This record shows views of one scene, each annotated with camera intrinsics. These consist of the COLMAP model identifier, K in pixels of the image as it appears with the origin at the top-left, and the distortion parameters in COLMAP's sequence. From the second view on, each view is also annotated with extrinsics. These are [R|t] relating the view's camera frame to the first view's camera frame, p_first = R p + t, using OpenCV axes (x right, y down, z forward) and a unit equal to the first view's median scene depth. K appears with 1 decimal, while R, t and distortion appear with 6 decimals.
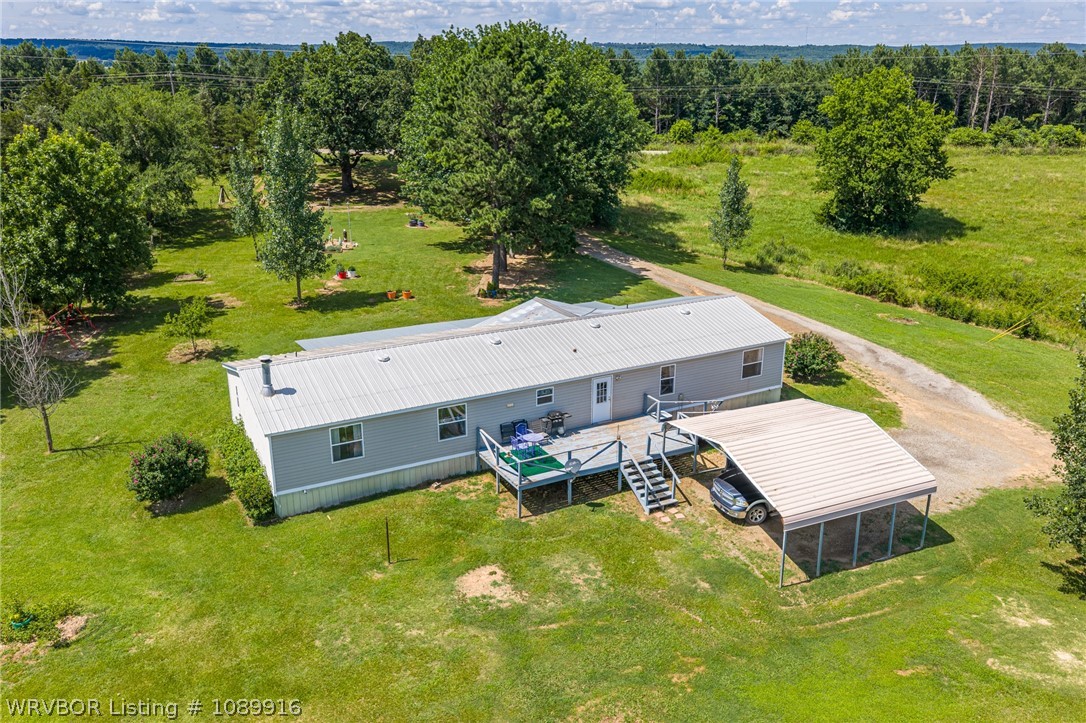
lens RADIAL K [[902.7, 0, 548.4], [0, 902.7, 359.3], [0, 0, 1]] dist [0.009169, -0.011653]
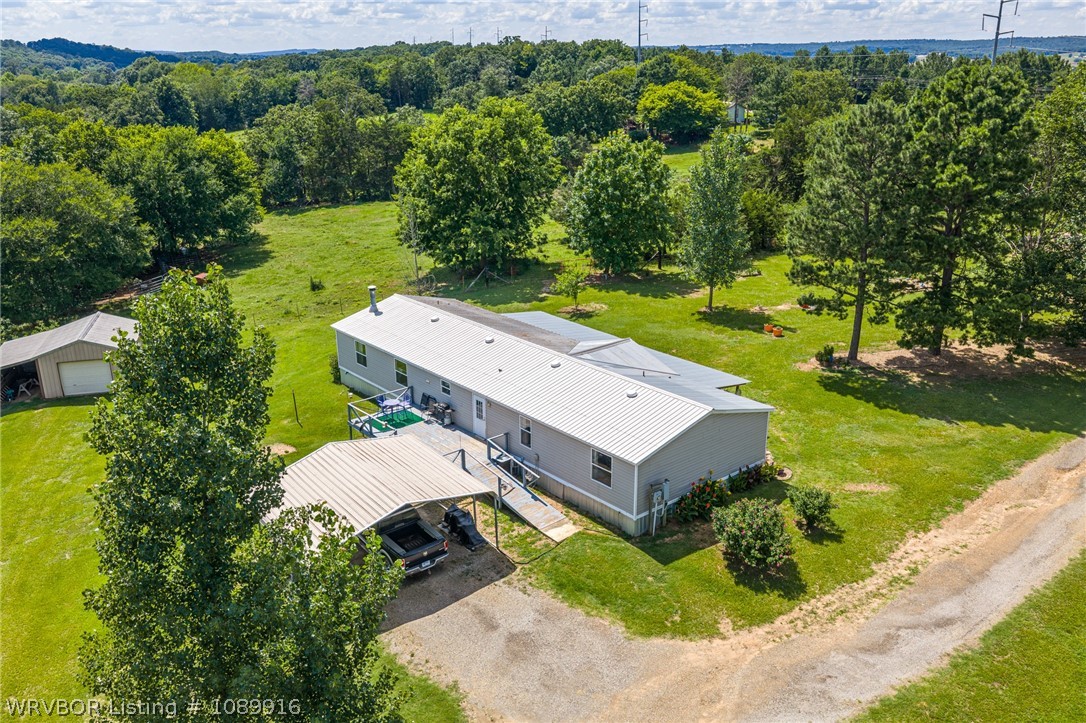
lens RADIAL K [[902.7, 0, 546.3], [0, 902.7, 363.8], [0, 0, 1]] dist [0.009169, -0.011653]
pose [[0.207928, 0.316040, -0.925681, 0.839500], [-0.307064, 0.919613, 0.244996, -0.241260], [0.928697, 0.233301, 0.288258, 0.583838]]
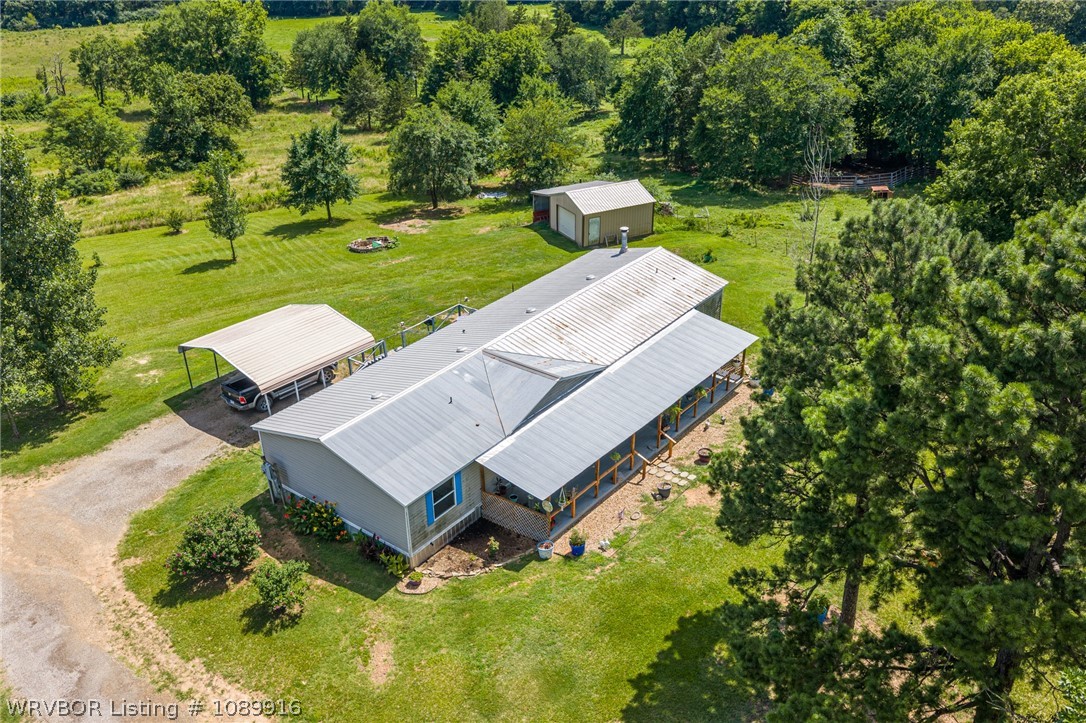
lens RADIAL K [[902.7, 0, 544.1], [0, 902.7, 367.9], [0, 0, 1]] dist [0.009169, -0.011653]
pose [[-0.912443, 0.195785, -0.359328, 0.271497], [-0.127269, 0.698787, 0.703918, -0.602482], [0.388910, 0.688016, -0.612685, 1.376857]]
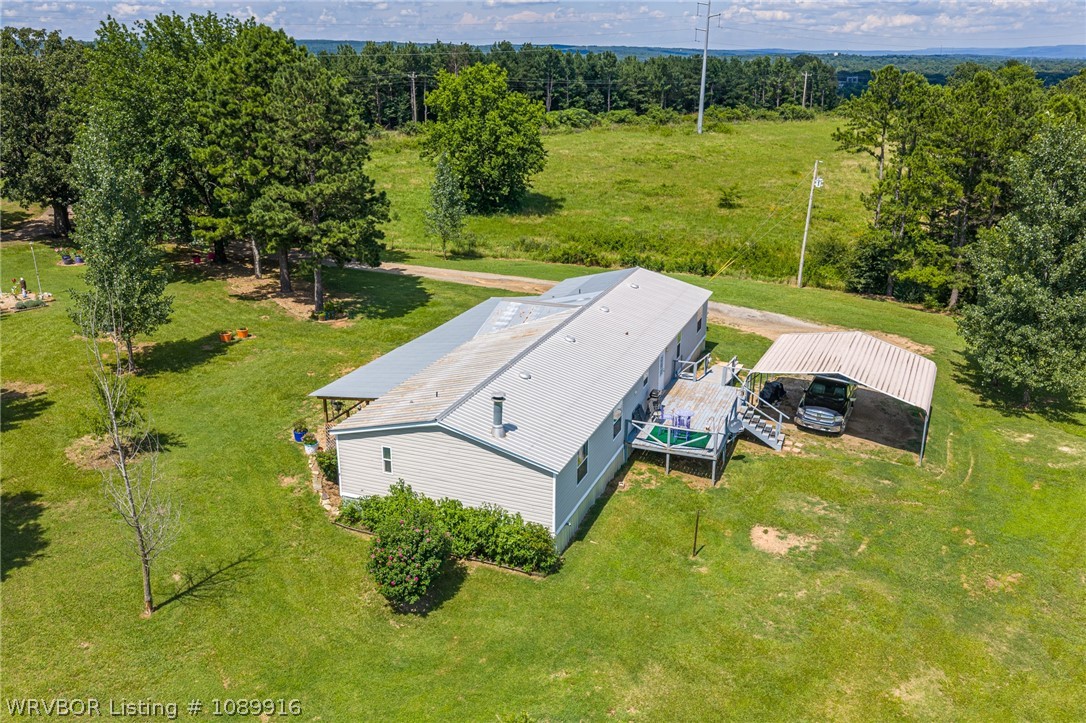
lens RADIAL K [[902.7, 0, 548.0], [0, 902.7, 362.0], [0, 0, 1]] dist [0.009169, -0.011653]
pose [[0.760964, -0.210269, 0.613776, -0.551847], [0.206139, 0.975363, 0.078571, -0.062809], [-0.615175, 0.066733, 0.785561, 0.184491]]
